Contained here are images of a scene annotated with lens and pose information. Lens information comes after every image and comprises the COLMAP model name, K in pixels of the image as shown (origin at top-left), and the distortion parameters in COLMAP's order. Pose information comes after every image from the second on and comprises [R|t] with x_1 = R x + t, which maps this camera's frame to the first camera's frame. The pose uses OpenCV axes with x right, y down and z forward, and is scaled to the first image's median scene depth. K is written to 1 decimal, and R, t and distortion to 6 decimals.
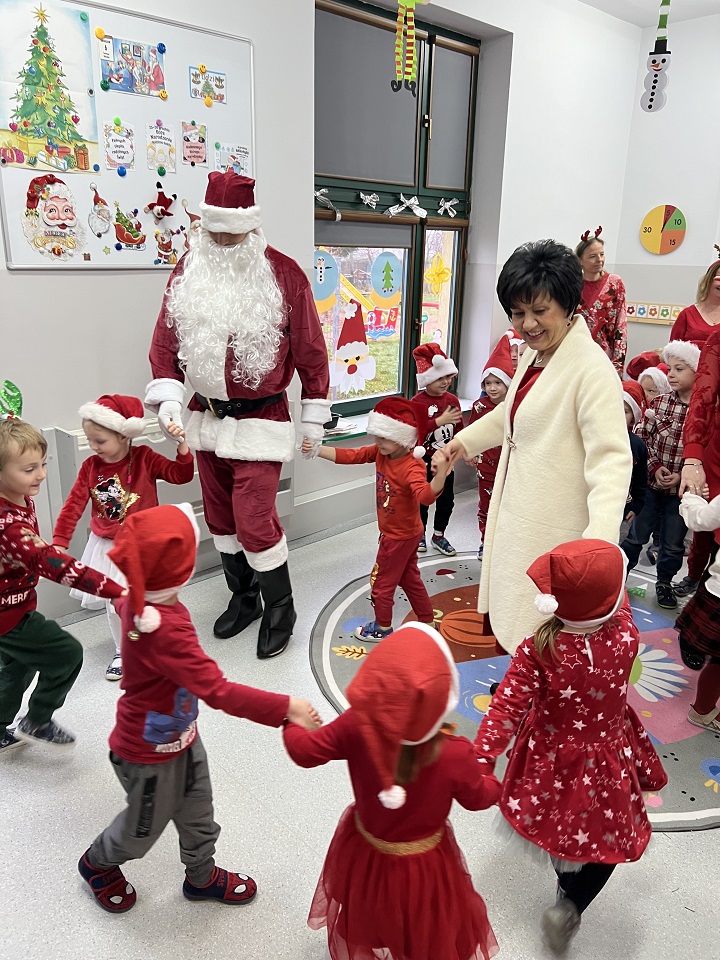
lens RADIAL K [[719.4, 0, 349.5], [0, 719.4, 475.5], [0, 0, 1]] dist [0.047412, -0.057546]
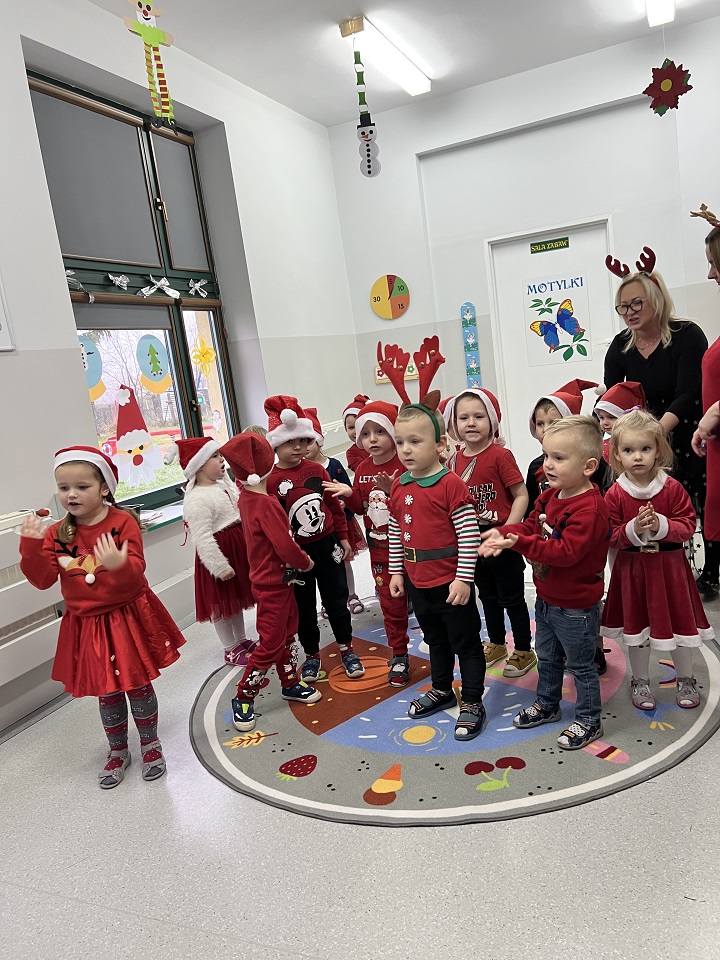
lens RADIAL K [[722.4, 0, 360.4], [0, 722.4, 482.3], [0, 0, 1]] dist [0.050986, -0.062367]
pose [[0.909024, -0.199340, 0.365976, -0.113766], [0.257121, 0.959381, -0.116088, 0.079225], [-0.327970, 0.199627, 0.923355, 0.102565]]
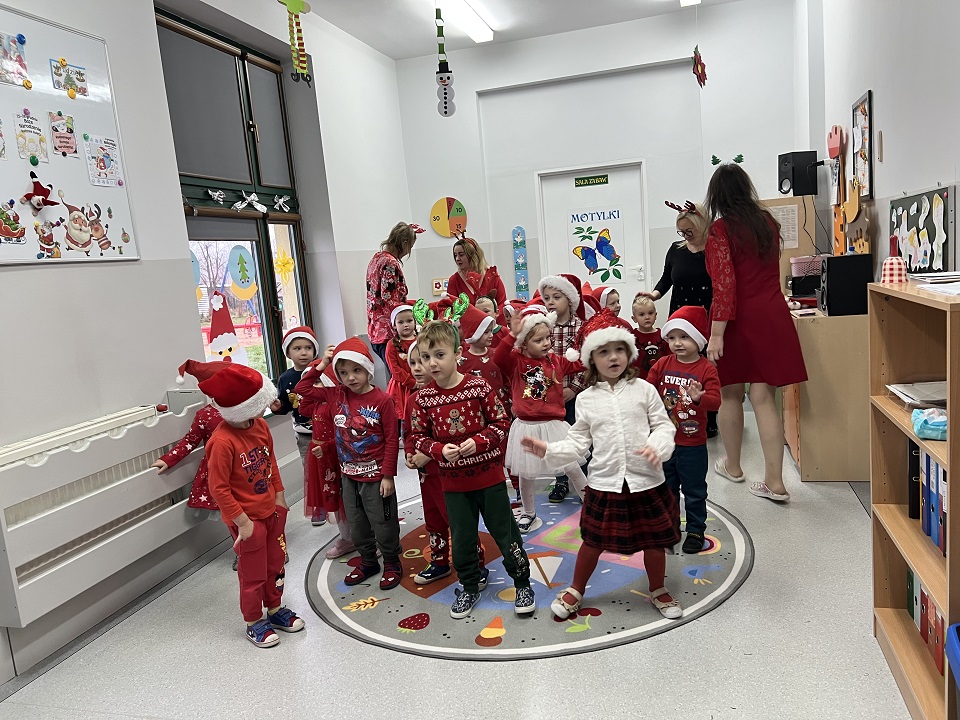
lens RADIAL K [[720.5, 0, 481.8], [0, 720.5, 362.0], [0, 0, 1]] dist [0.041337, -0.050983]
pose [[0.852152, -0.163215, 0.497189, -0.265763], [0.249950, 0.961677, -0.112704, 0.069568], [-0.459740, 0.220313, 0.860291, 0.001674]]
